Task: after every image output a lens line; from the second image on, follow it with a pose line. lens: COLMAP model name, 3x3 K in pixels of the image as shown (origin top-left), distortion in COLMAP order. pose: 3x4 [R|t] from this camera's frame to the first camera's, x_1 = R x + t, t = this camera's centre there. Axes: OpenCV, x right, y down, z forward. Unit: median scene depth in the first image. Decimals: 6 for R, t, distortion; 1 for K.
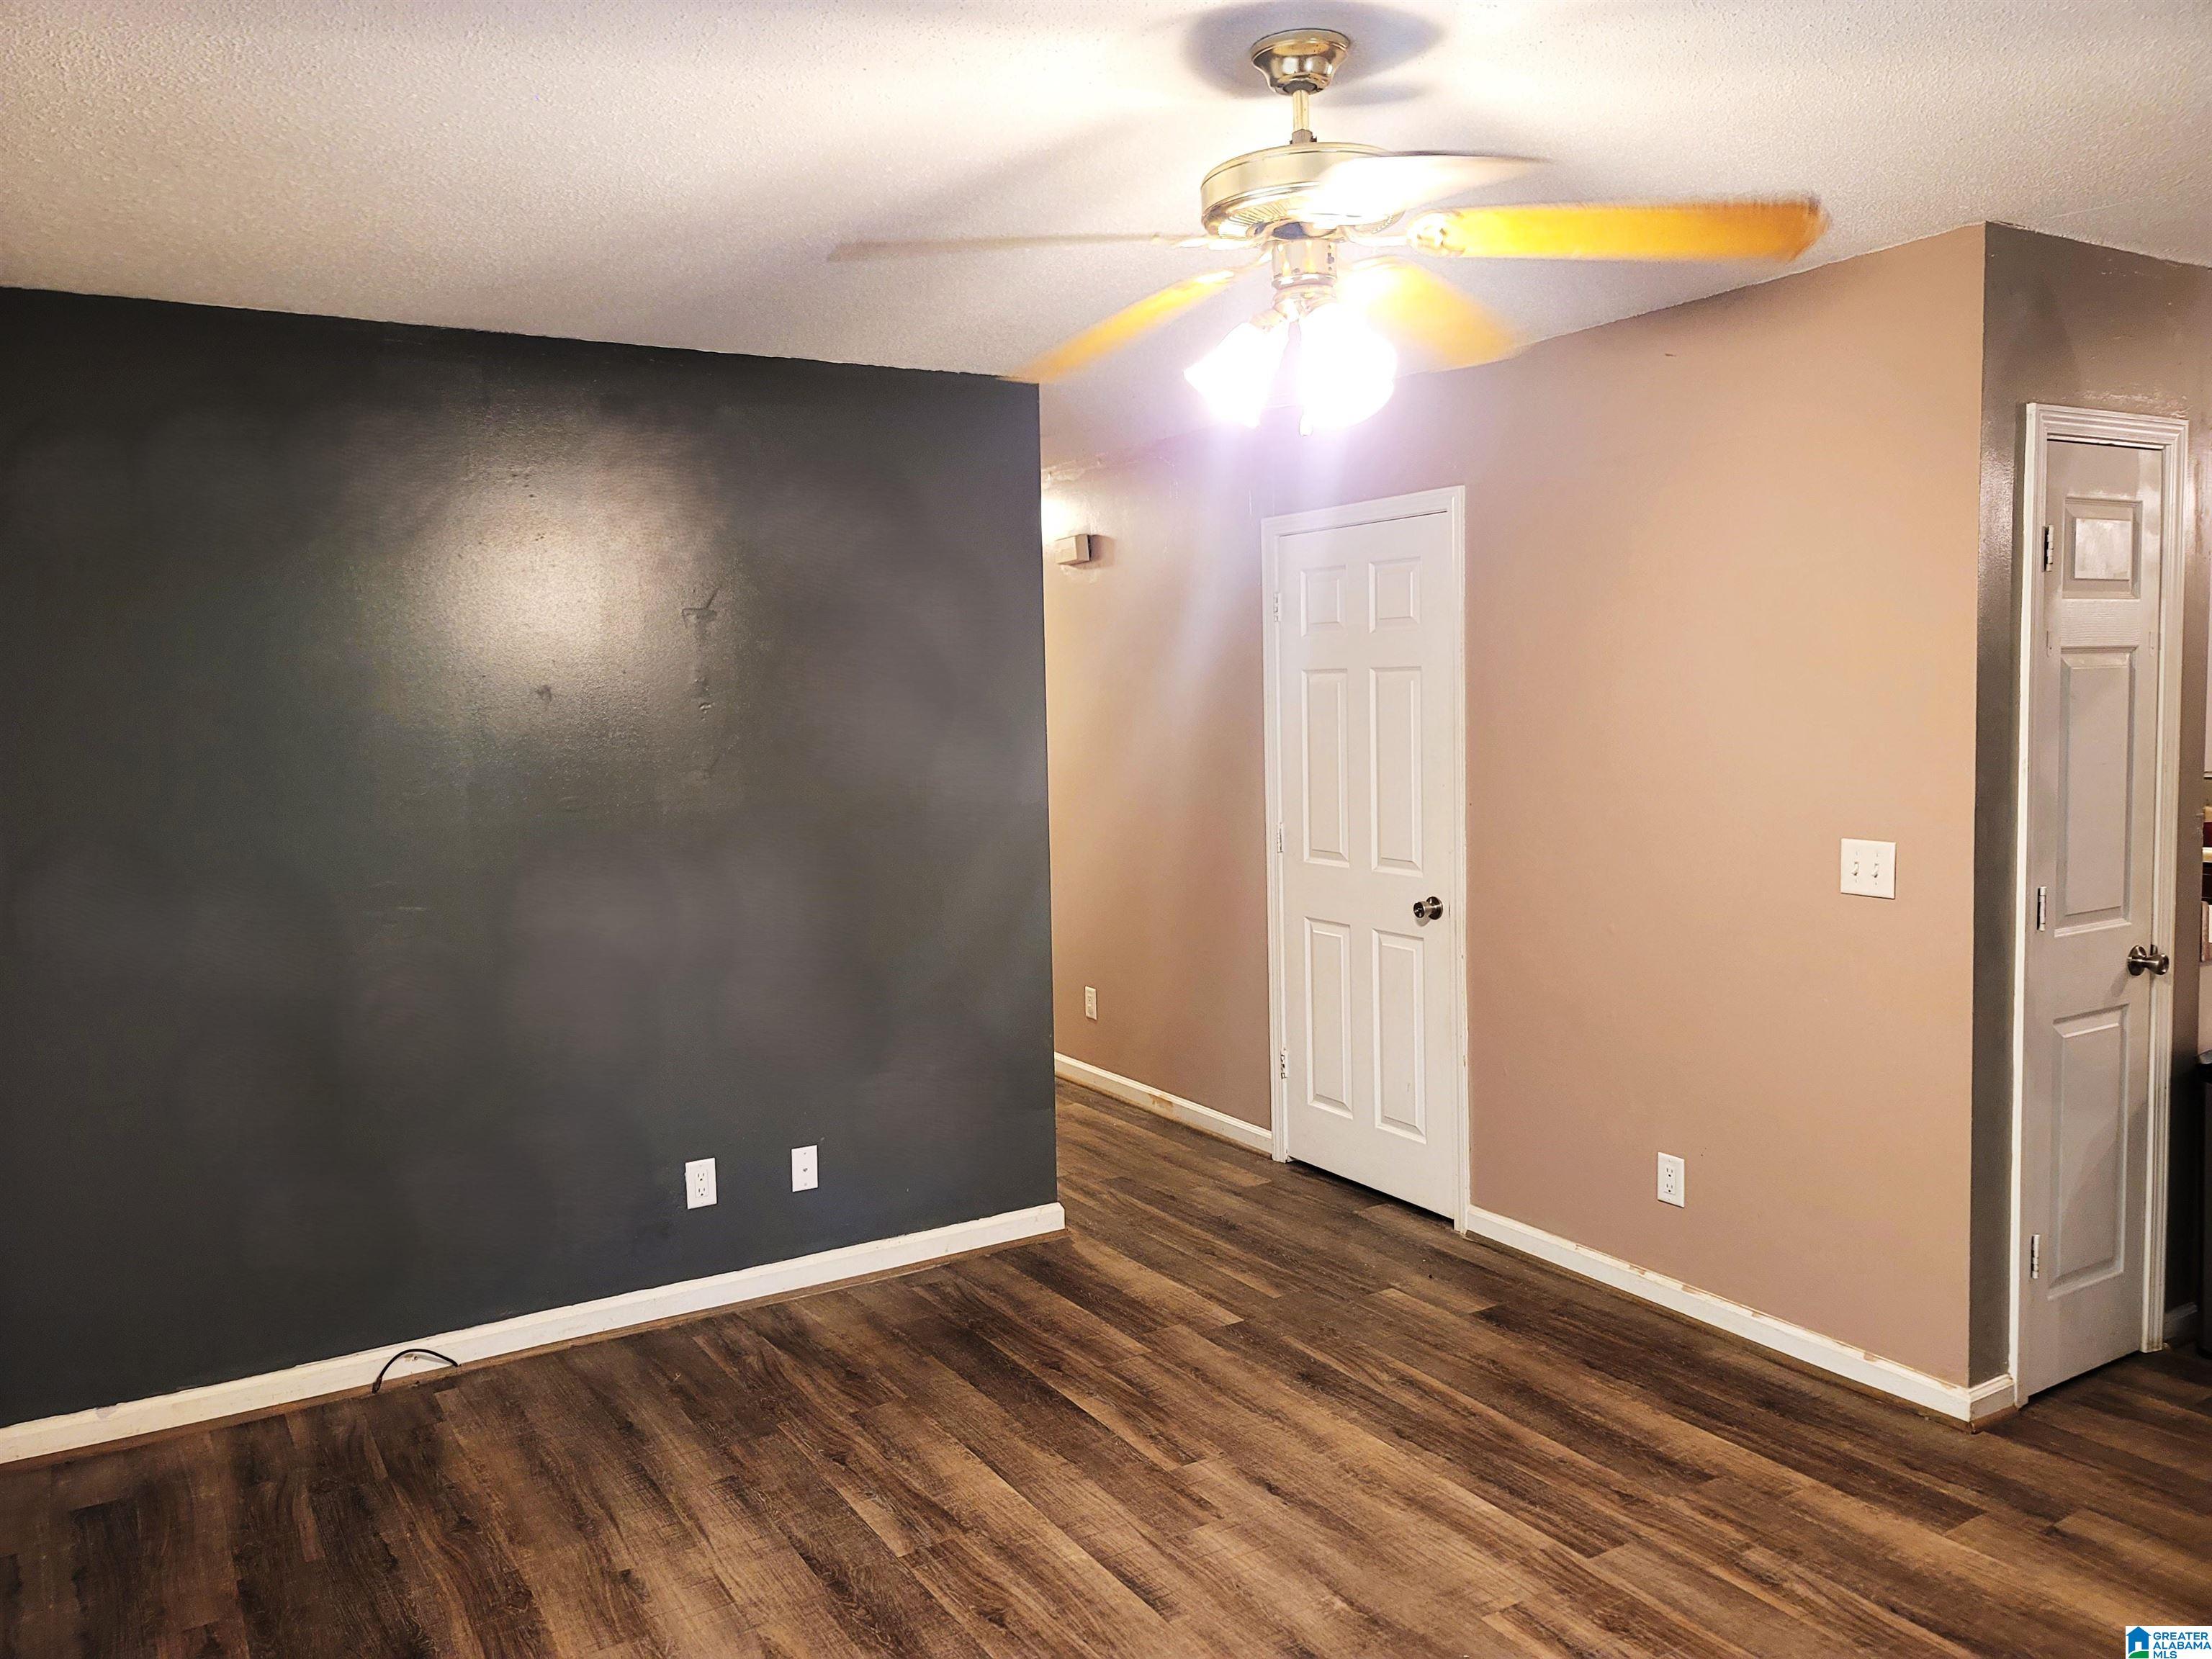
lens RADIAL K [[1594.7, 0, 1106.0], [0, 1594.7, 829.5], [0, 0, 1]] dist [0.121862, -0.122422]
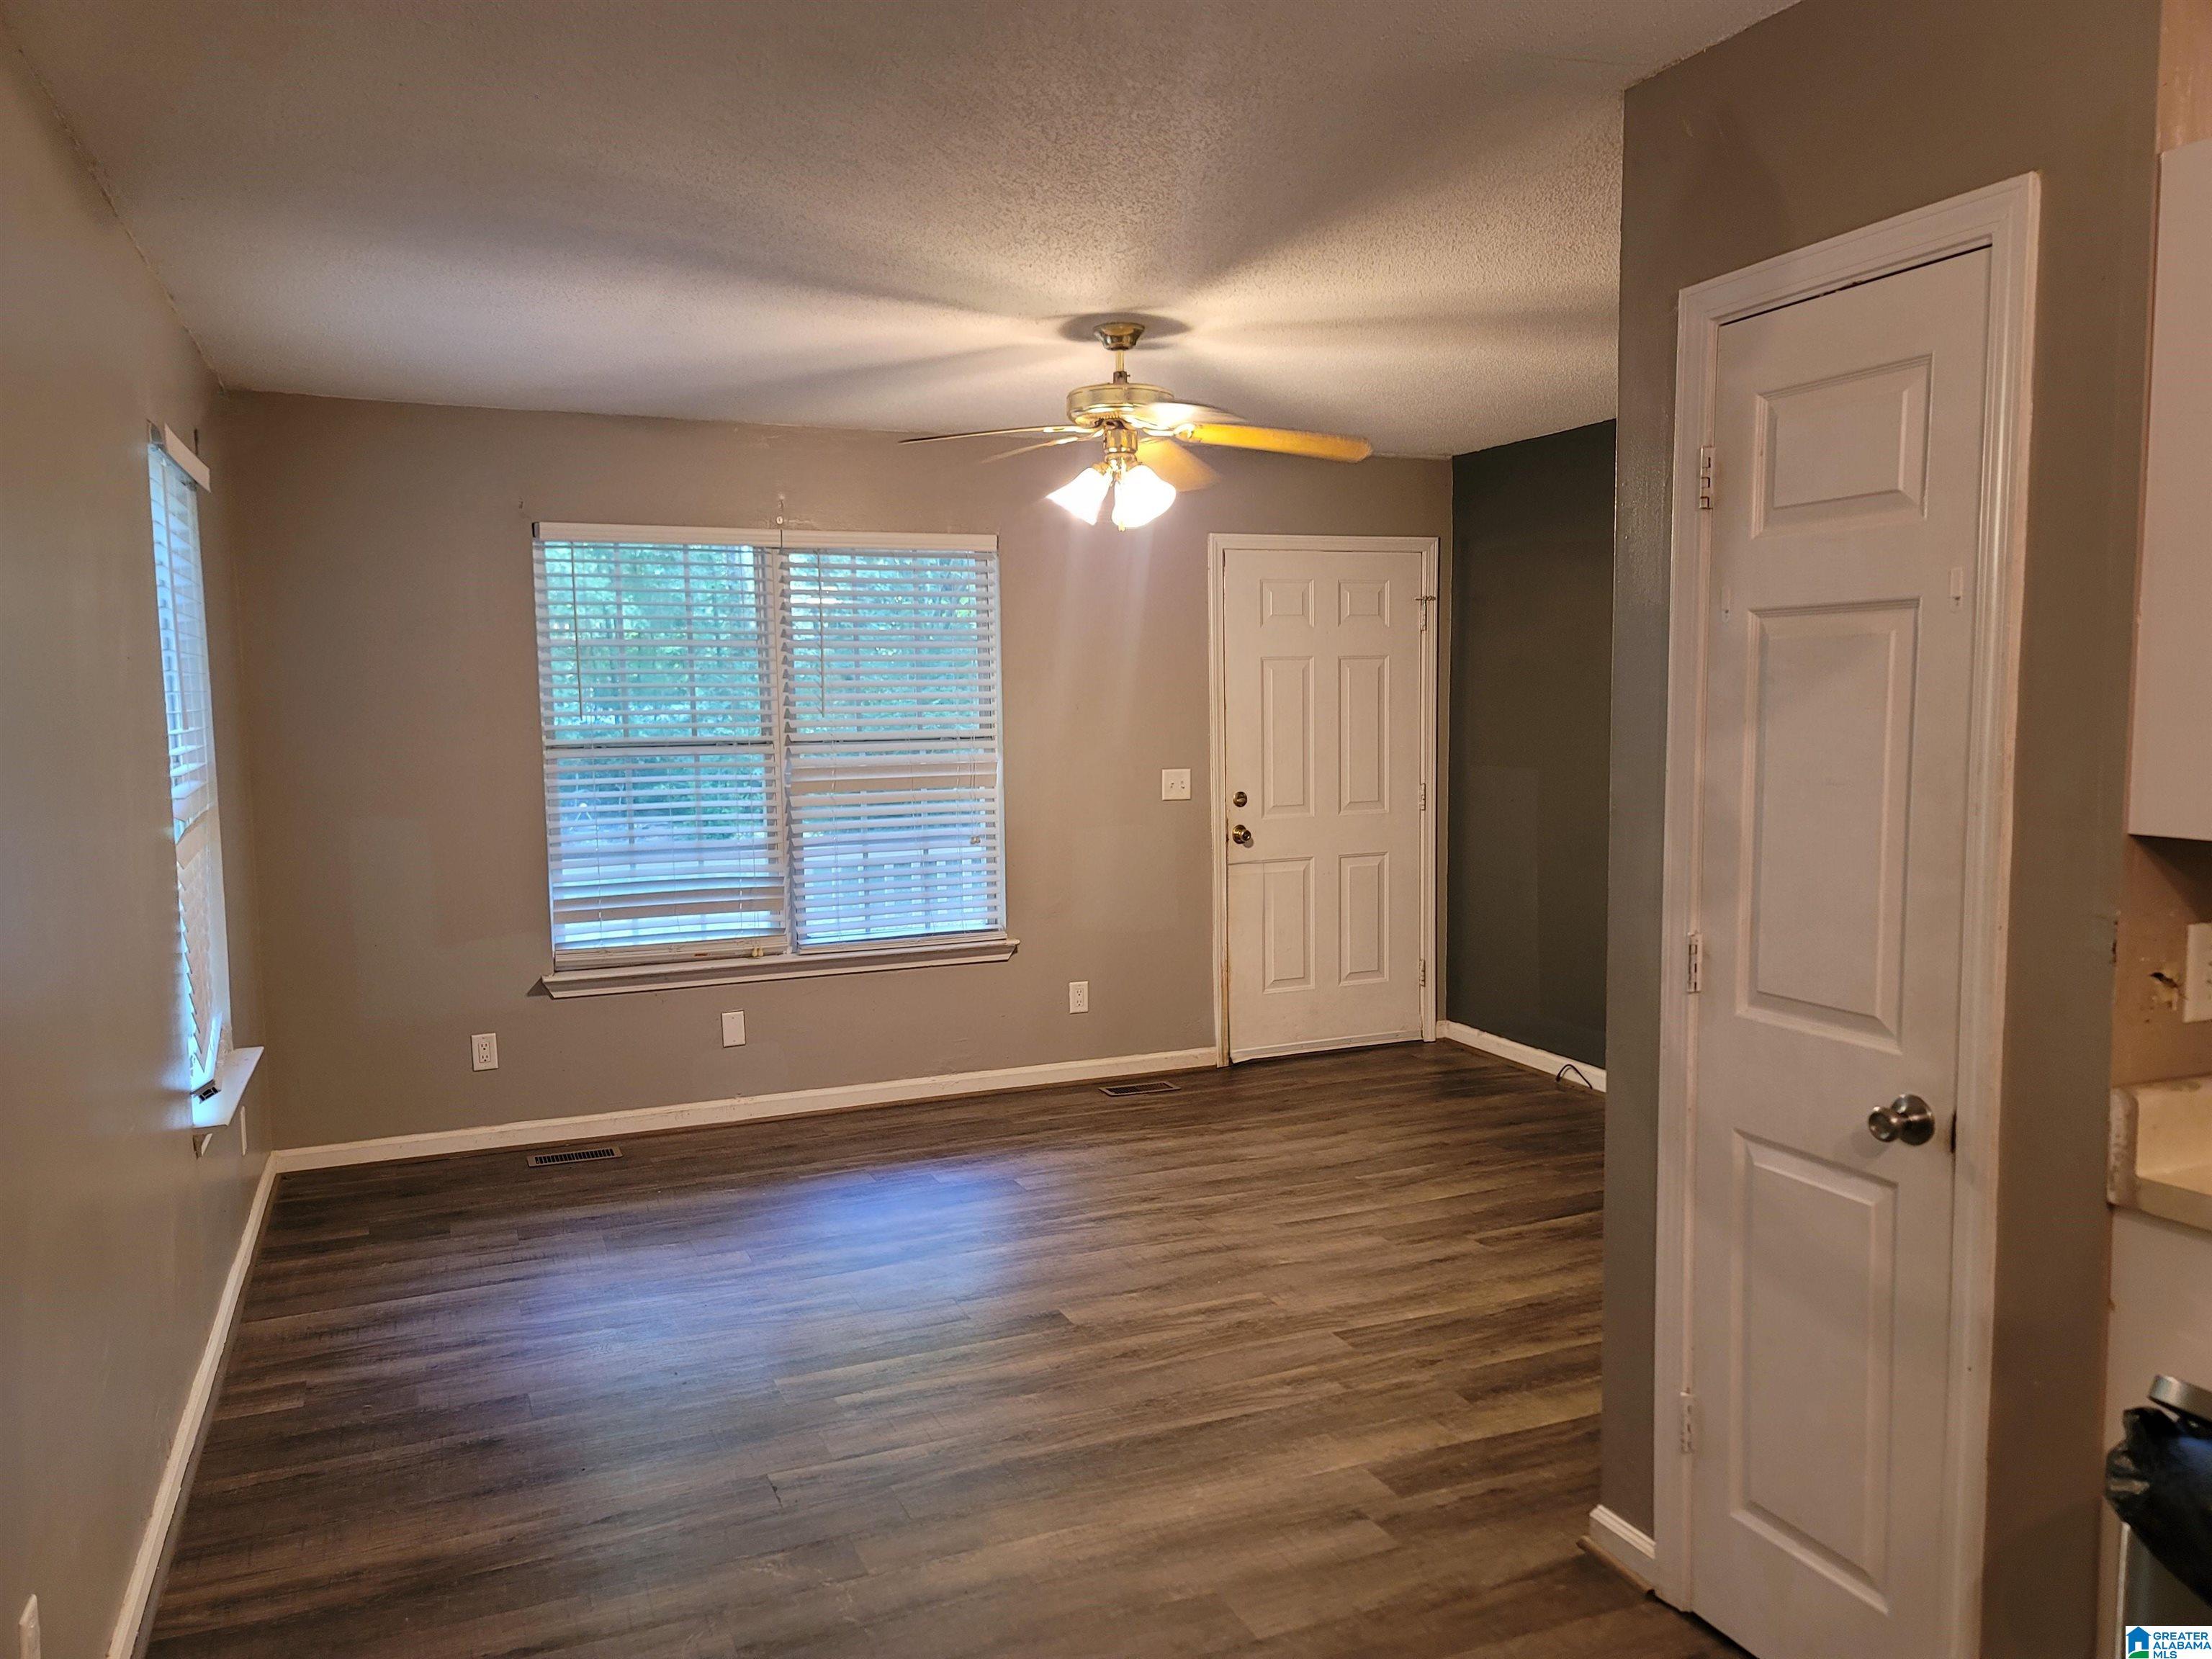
lens RADIAL K [[1626.9, 0, 1118.8], [0, 1626.9, 855.9], [0, 0, 1]] dist [0.144189, -0.132682]
pose [[-0.147130, 0.122629, -0.981486, 1.495182], [-0.058873, 0.989440, 0.132448, -0.094681], [0.987364, 0.077270, -0.138356, 0.932964]]
